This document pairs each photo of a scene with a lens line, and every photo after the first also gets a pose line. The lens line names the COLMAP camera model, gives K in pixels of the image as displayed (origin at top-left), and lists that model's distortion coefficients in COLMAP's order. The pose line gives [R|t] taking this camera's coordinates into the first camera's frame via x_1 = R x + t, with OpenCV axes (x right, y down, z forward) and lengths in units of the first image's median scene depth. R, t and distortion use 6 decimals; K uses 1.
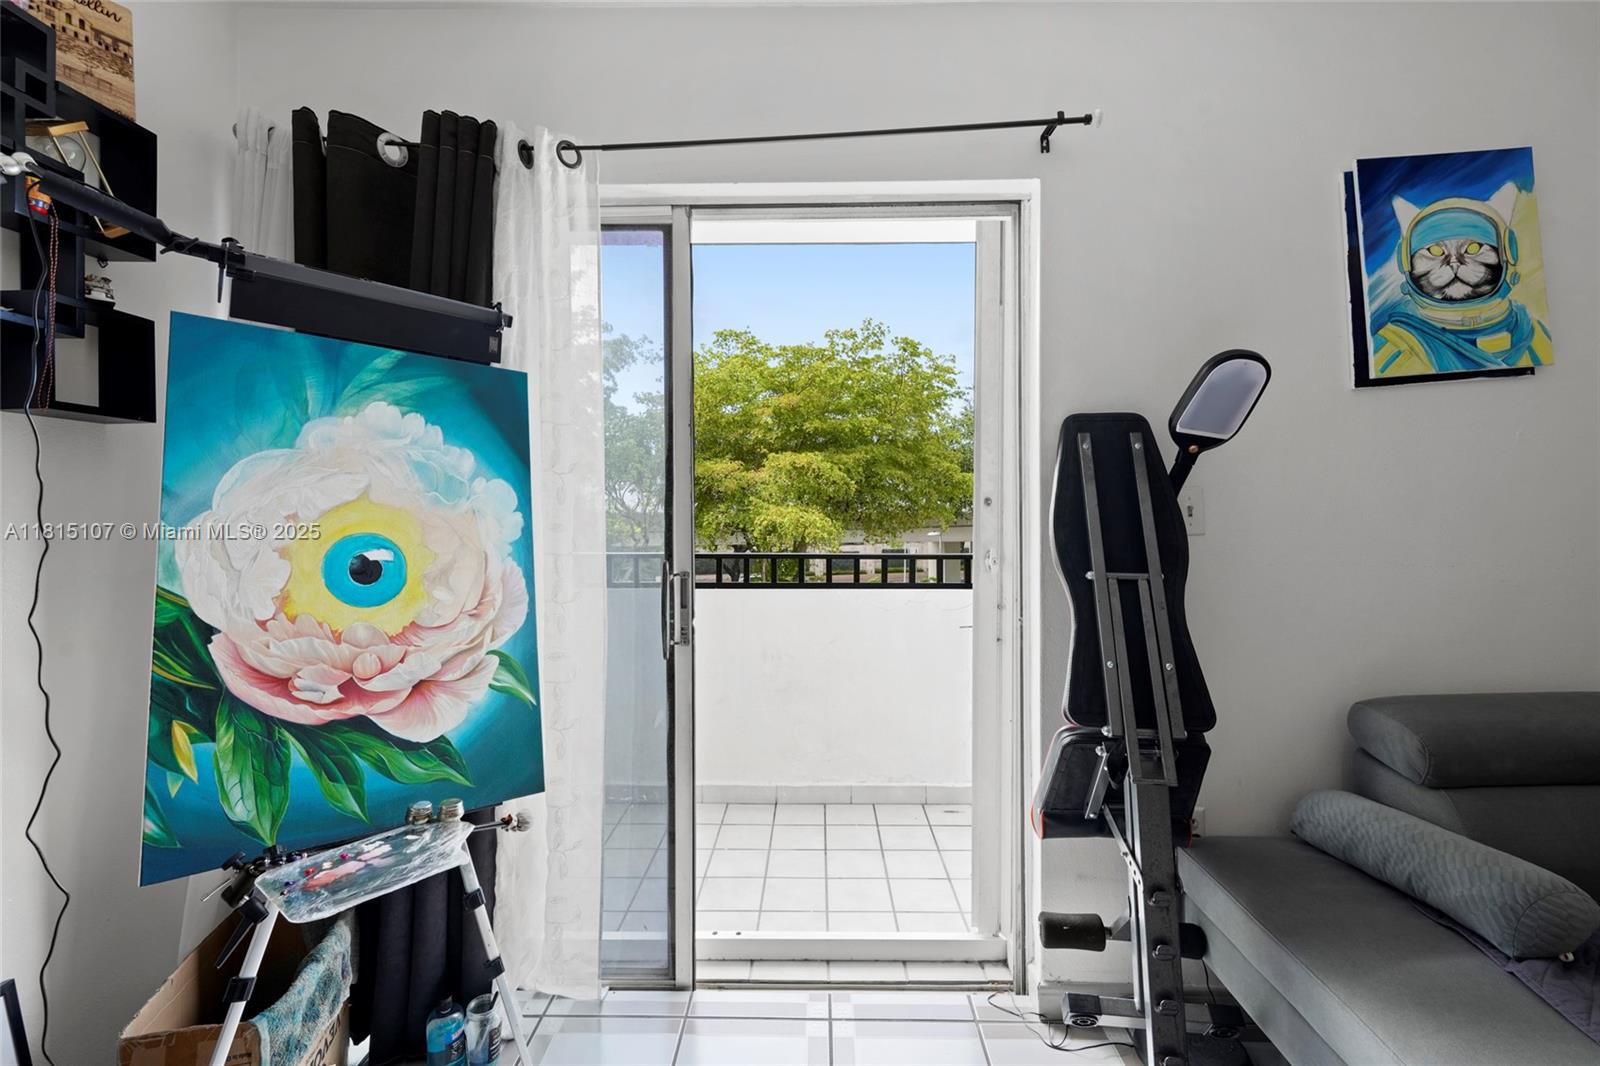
lens RADIAL K [[698.5, 0, 803.1], [0, 698.5, 508.1], [0, 0, 1]] dist [0.001805, 0.000455]
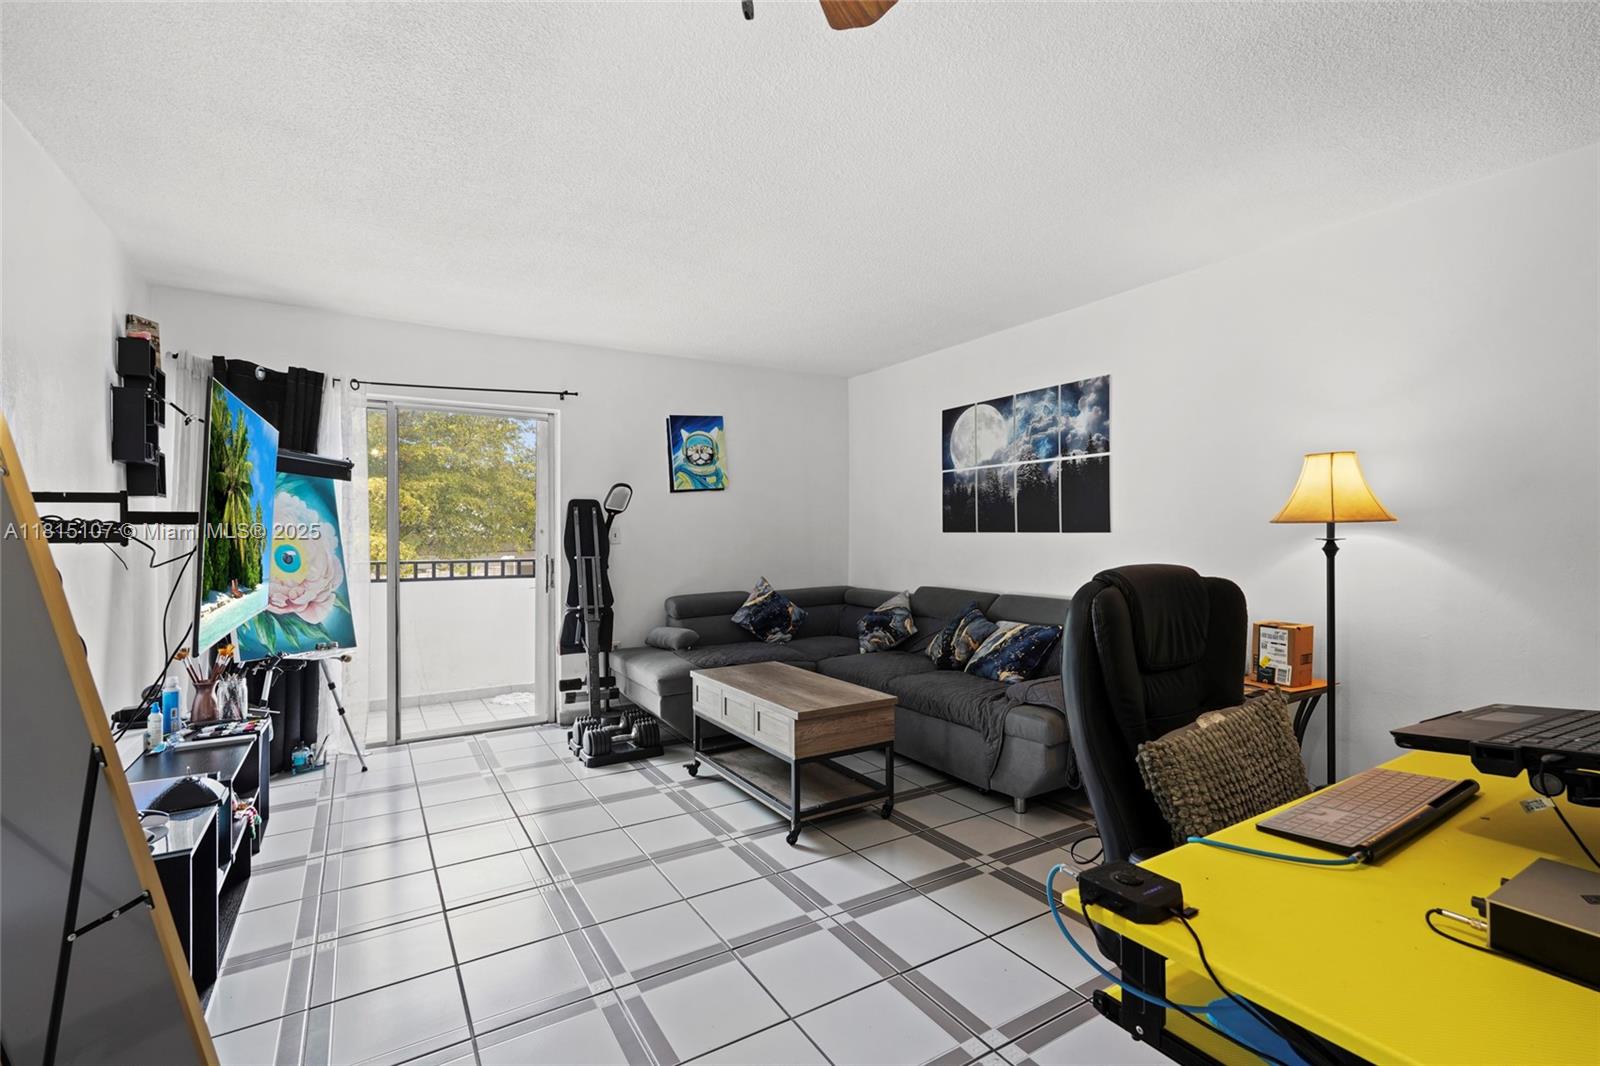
lens RADIAL K [[718.9, 0, 793.4], [0, 718.9, 535.4], [0, 0, 1]] dist [0.012718, -0.000141]
pose [[0.844613, -0.002429, 0.535372, -0.403528], [0.000305, 0.999992, 0.004057, -0.006658], [-0.535377, -0.003264, 0.844607, -1.912921]]
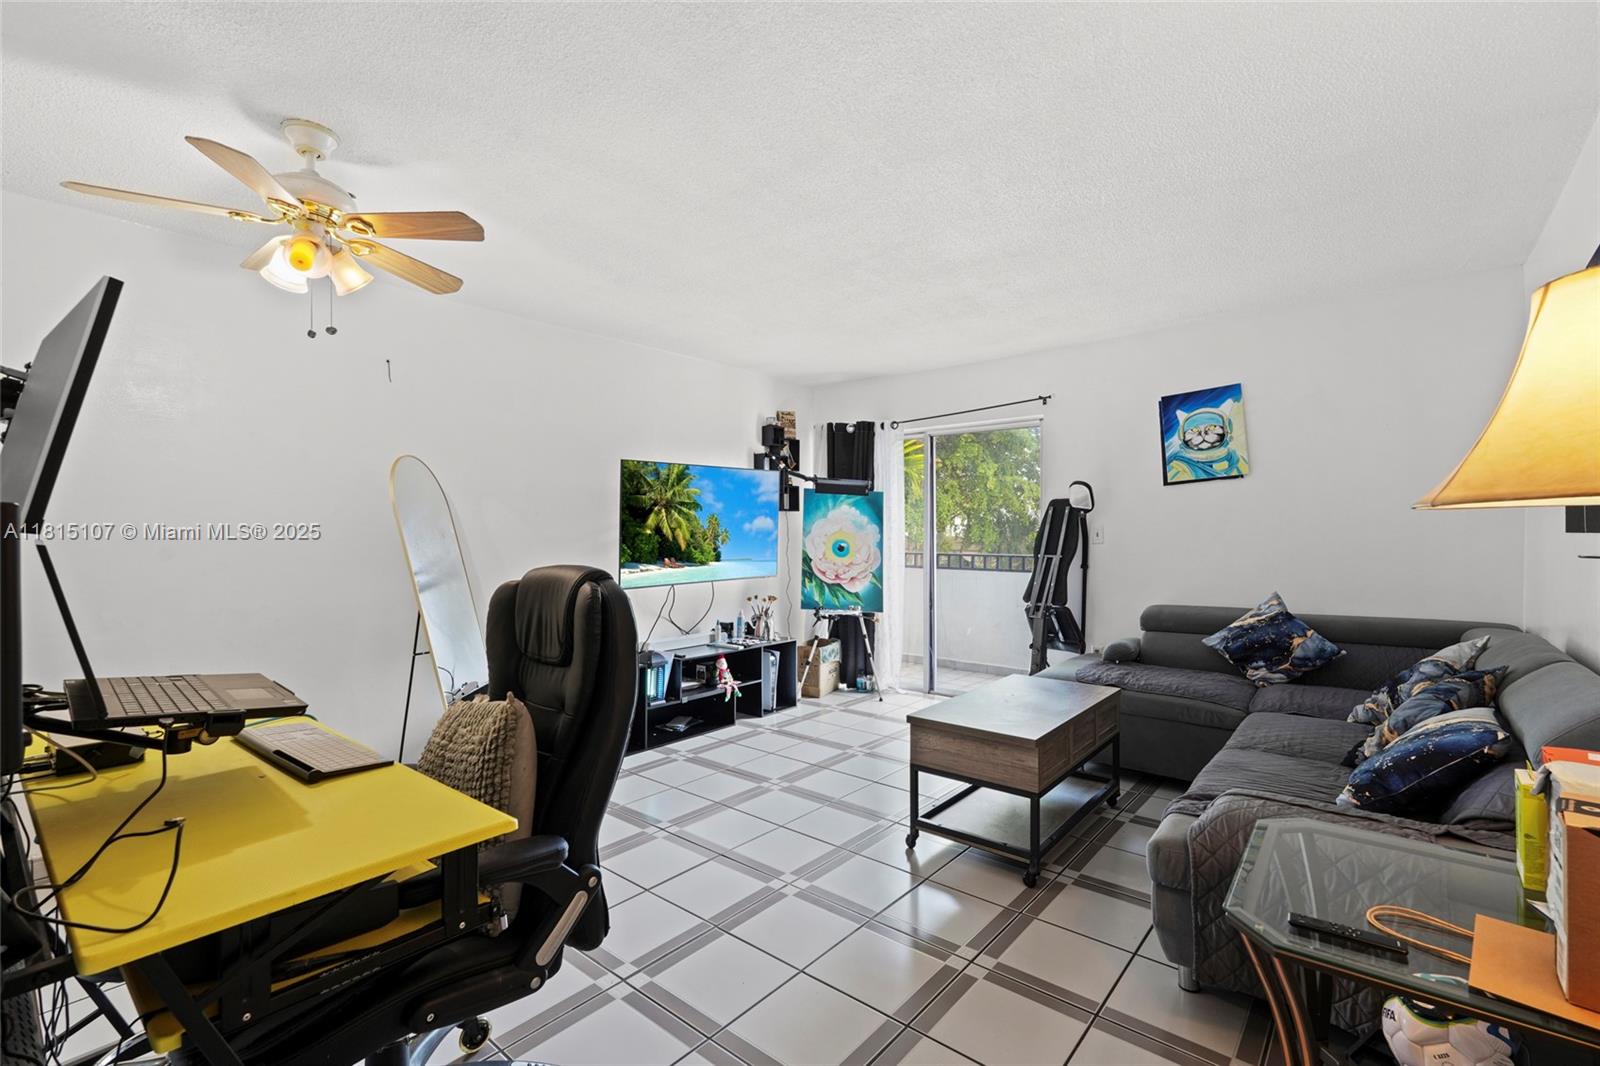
lens RADIAL K [[704.8, 0, 800.0], [0, 704.8, 533.0], [0, 0, 1]] dist [0.001254, -0.000184]
pose [[0.775955, 0.002540, -0.630783, 1.459734], [-0.000601, 0.999994, 0.003288, -0.009947], [0.630787, -0.002172, 0.775953, -1.912766]]
